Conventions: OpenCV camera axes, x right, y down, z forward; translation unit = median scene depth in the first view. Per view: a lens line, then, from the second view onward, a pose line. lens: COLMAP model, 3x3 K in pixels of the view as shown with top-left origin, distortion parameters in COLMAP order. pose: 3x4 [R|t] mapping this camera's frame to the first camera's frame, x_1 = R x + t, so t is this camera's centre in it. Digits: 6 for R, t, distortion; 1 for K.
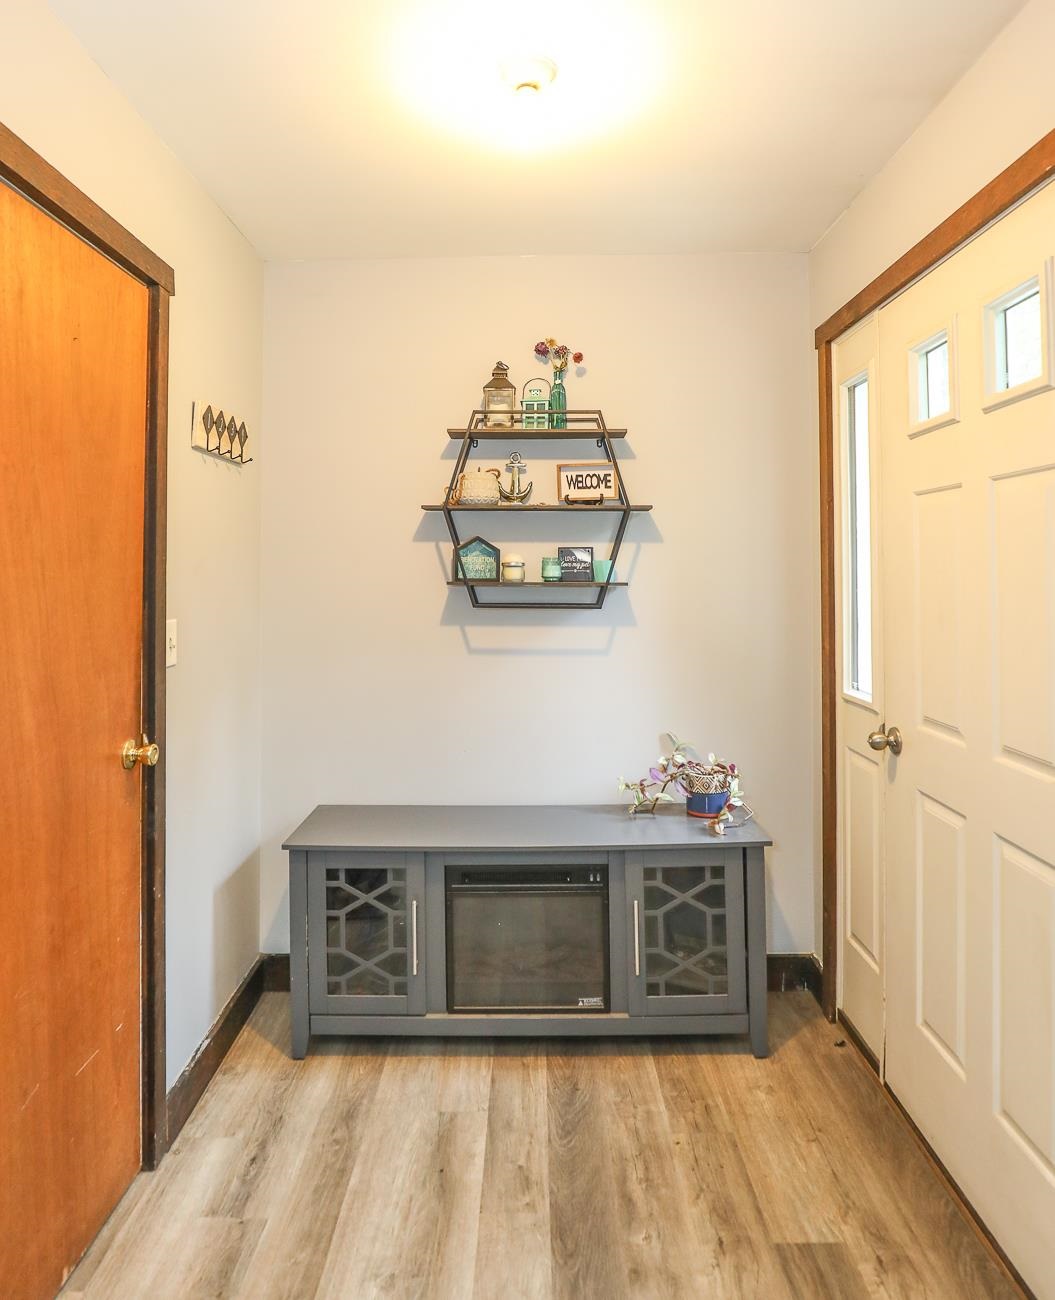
lens RADIAL K [[820.9, 0, 528.6], [0, 820.9, 546.4], [0, 0, 1]] dist [-0.035335, 0.007967]
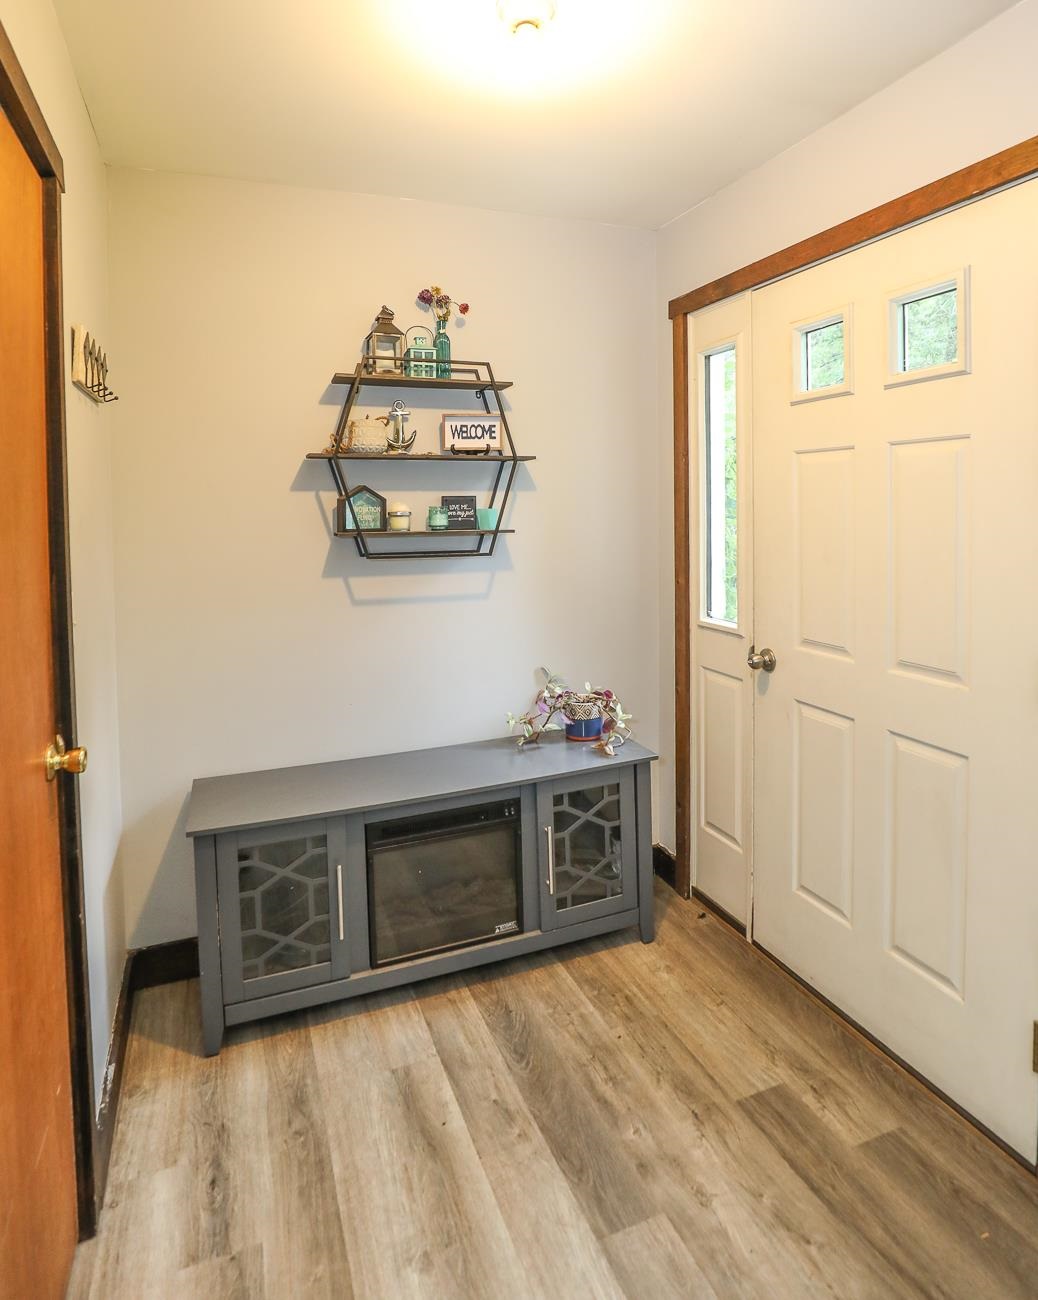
lens RADIAL K [[751.1, 0, 521.6], [0, 751.1, 521.6], [0, 0, 1]] dist [-0.036653, 0.009644]
pose [[0.927738, -0.020313, 0.372678, -0.258807], [0.000996, 0.998649, 0.051952, -0.018343], [-0.373230, -0.047827, 0.926505, 0.120017]]
